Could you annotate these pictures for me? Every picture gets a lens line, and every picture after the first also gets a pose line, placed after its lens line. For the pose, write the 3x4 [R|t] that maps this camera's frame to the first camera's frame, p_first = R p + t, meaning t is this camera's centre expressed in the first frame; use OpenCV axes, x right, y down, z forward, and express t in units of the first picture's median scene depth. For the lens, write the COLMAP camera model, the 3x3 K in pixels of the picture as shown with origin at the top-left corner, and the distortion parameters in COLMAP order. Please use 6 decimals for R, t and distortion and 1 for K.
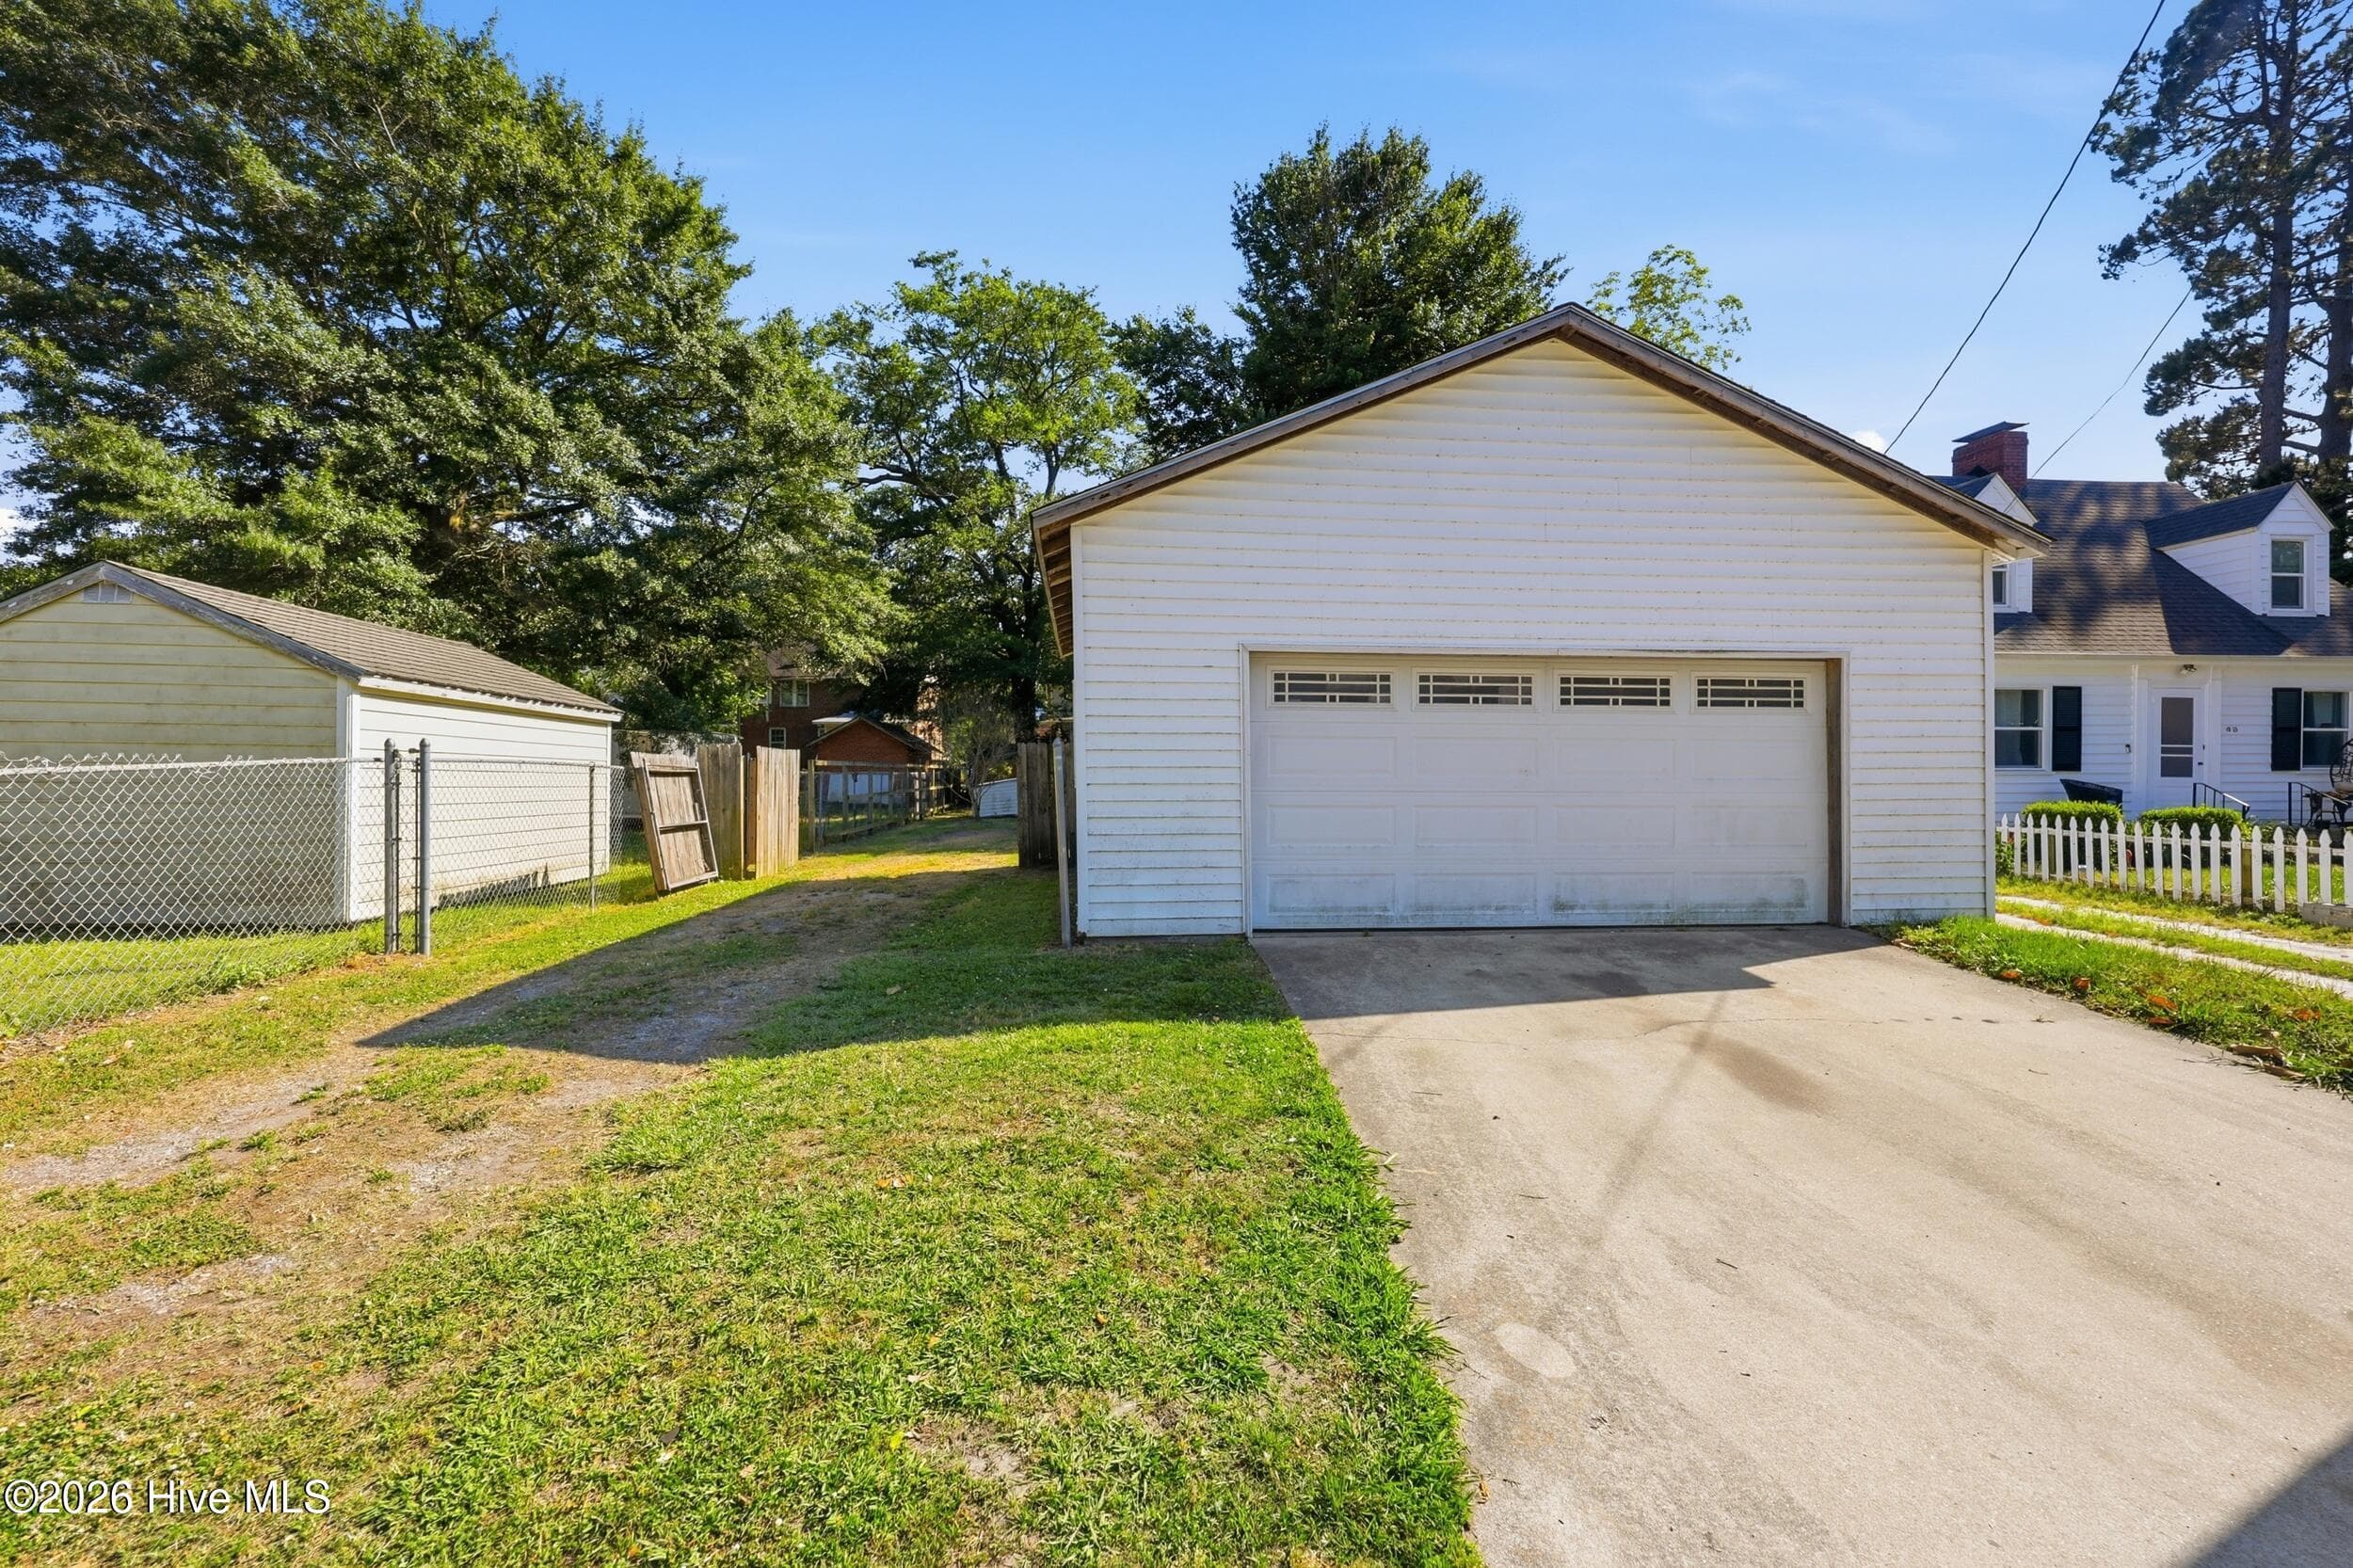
lens RADIAL K [[996.4, 0, 1183.7], [0, 996.4, 784.6], [0, 0, 1]] dist [0.012769, -0.002128]
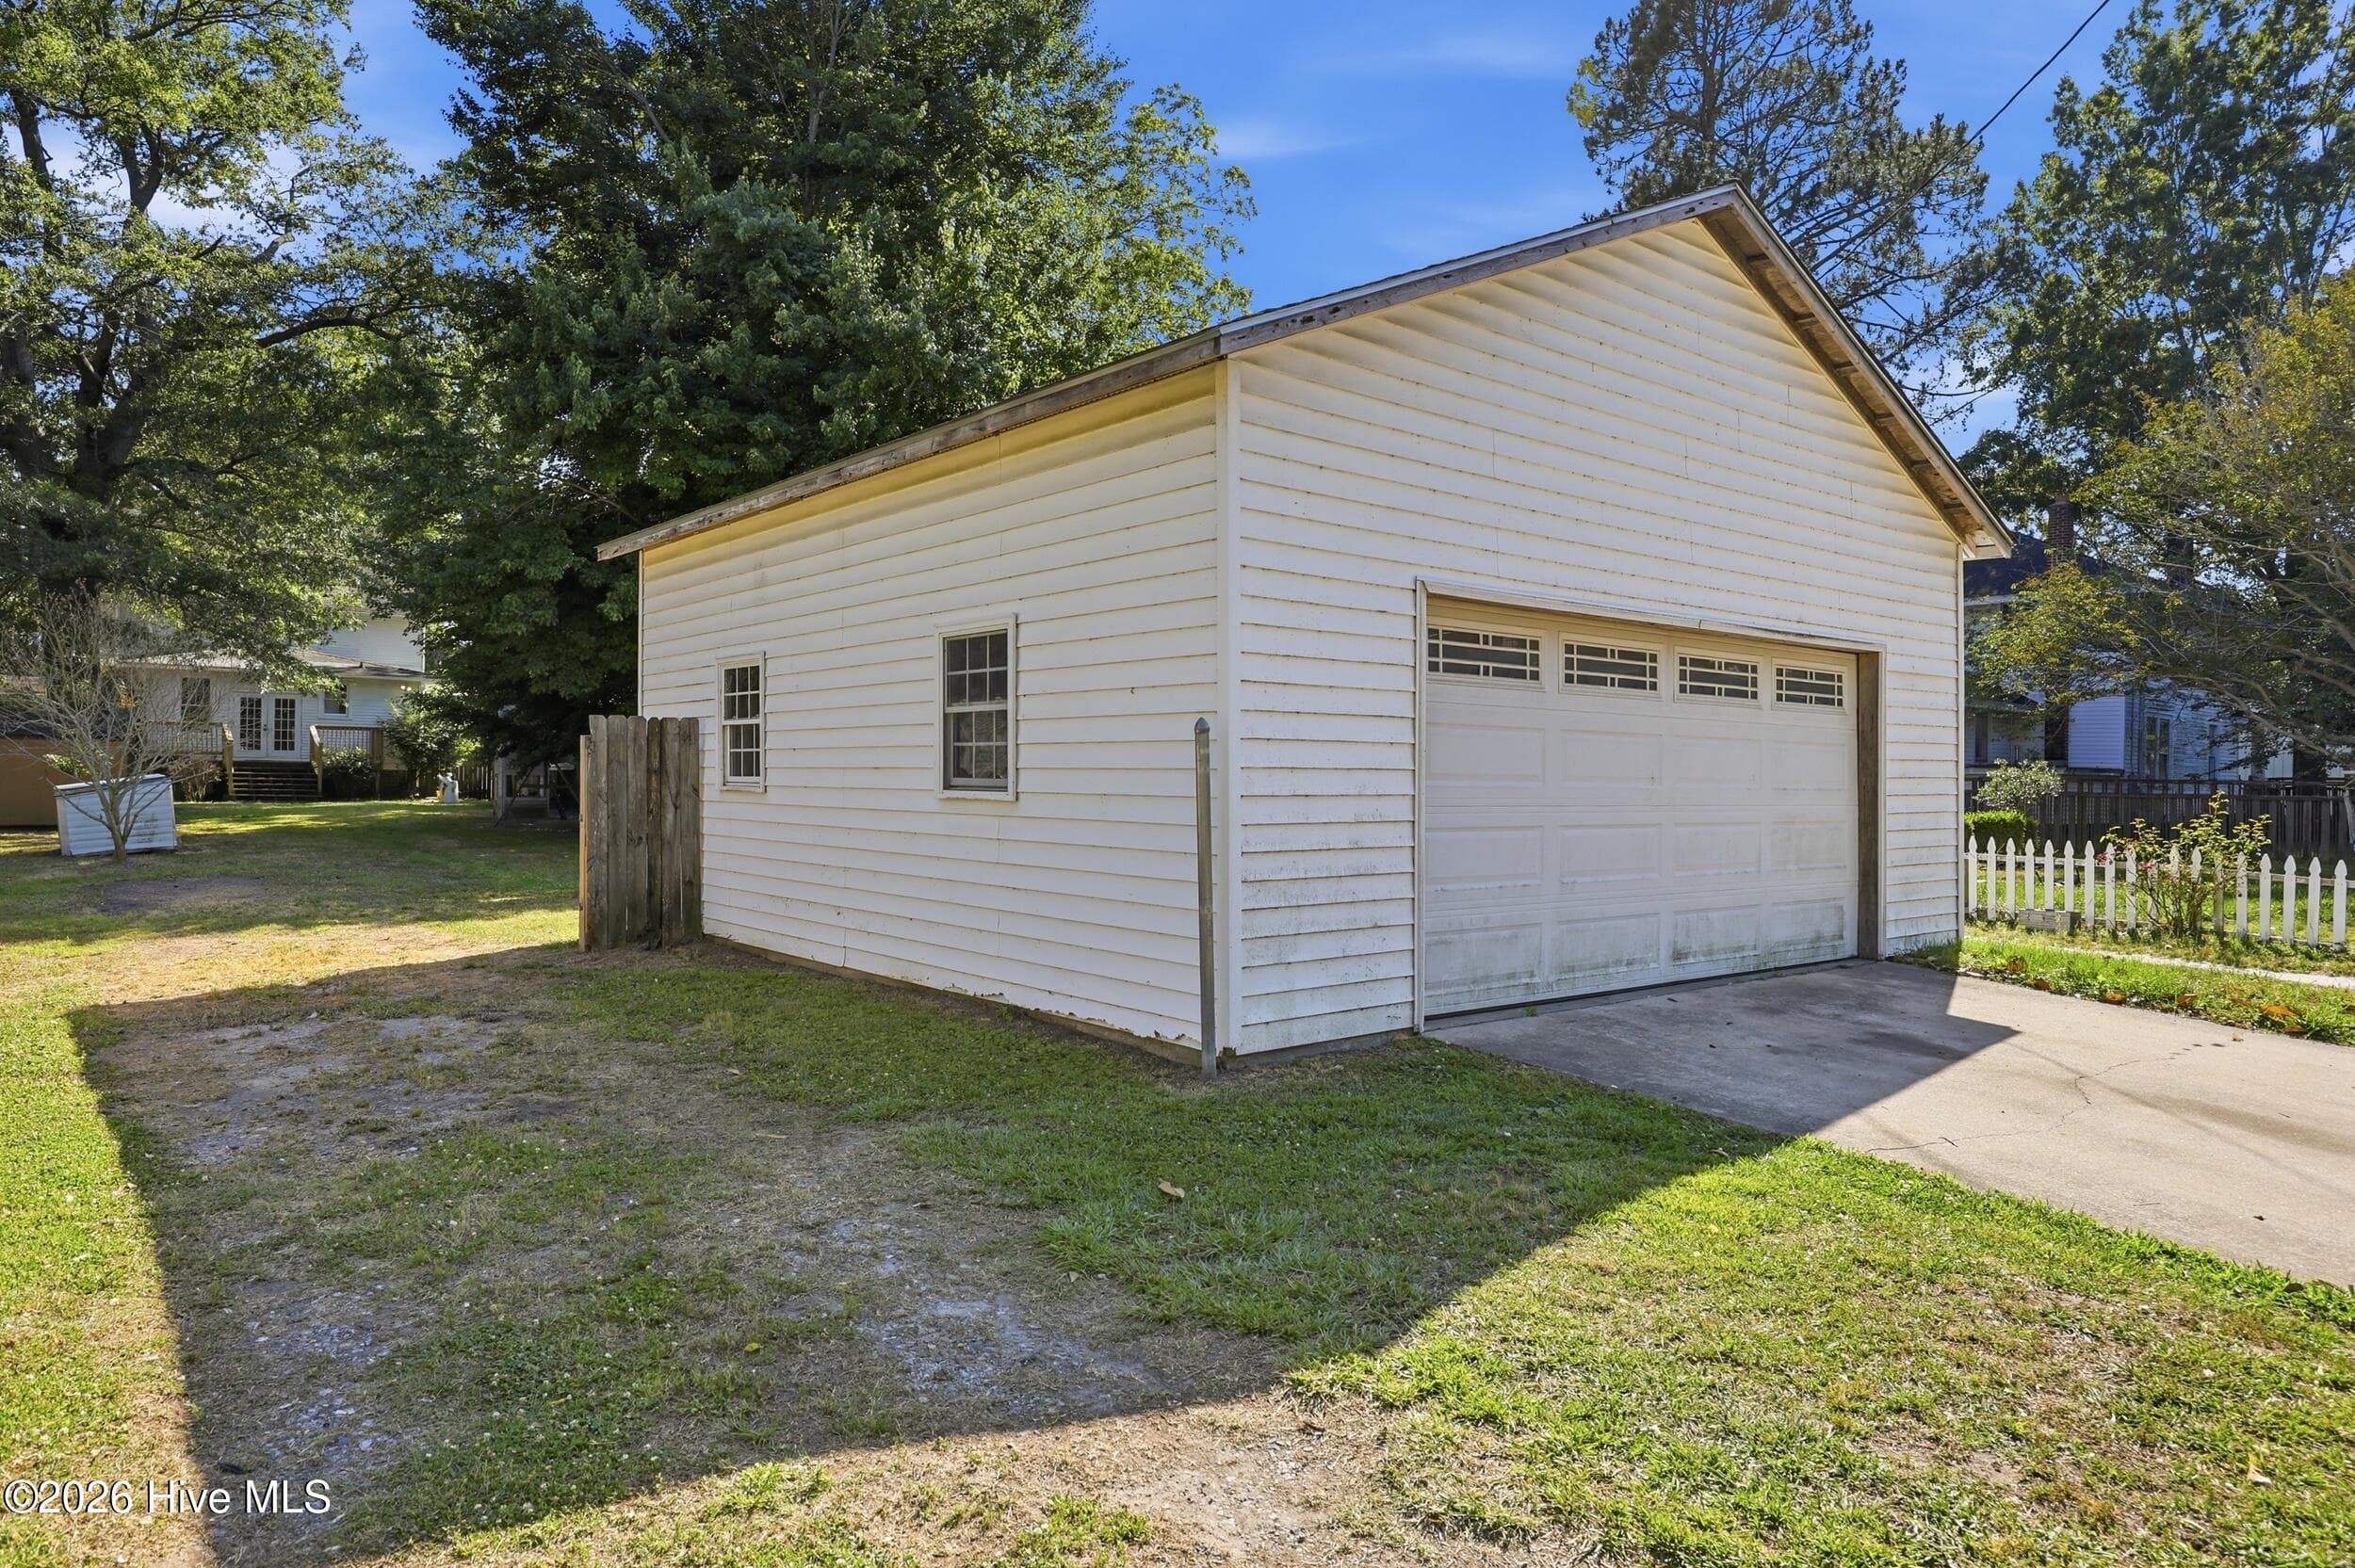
lens RADIAL K [[1475.1, 0, 1185.2], [0, 1475.1, 778.8], [0, 0, 1]] dist [-0.003447, -0.003351]
pose [[0.826254, 0.006634, 0.563258, -0.572415], [-0.004661, 0.999977, -0.004941, -0.006180], [-0.563278, 0.001457, 0.826266, 0.275826]]
